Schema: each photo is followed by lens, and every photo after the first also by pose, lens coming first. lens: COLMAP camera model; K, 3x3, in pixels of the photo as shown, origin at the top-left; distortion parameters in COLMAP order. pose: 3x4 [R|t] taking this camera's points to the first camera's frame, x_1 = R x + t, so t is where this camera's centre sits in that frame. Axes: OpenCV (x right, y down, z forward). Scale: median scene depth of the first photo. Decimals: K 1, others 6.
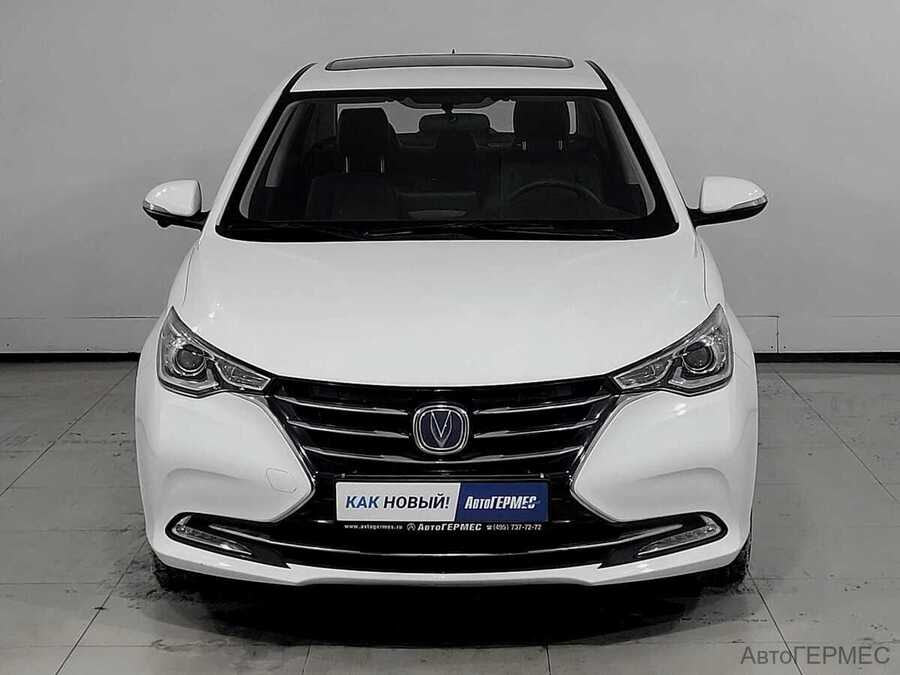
lens RADIAL K [[910.7, 0, 450.0], [0, 910.7, 337.5], [0, 0, 1]] dist [0.014026, 0.002005]
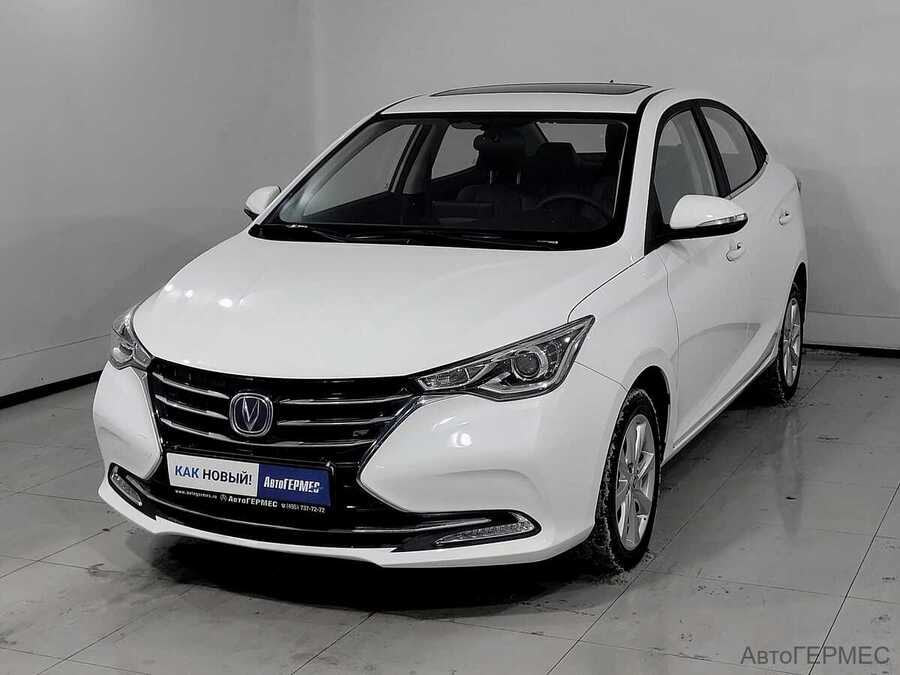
lens RADIAL K [[751.1, 0, 450.0], [0, 751.1, 337.5], [0, 0, 1]] dist [0.004038, -0.001061]
pose [[0.979471, 0.061867, -0.191855, 0.399897], [-0.057332, 0.997931, 0.029105, -0.034704], [0.193259, -0.017508, 0.980992, 0.138873]]
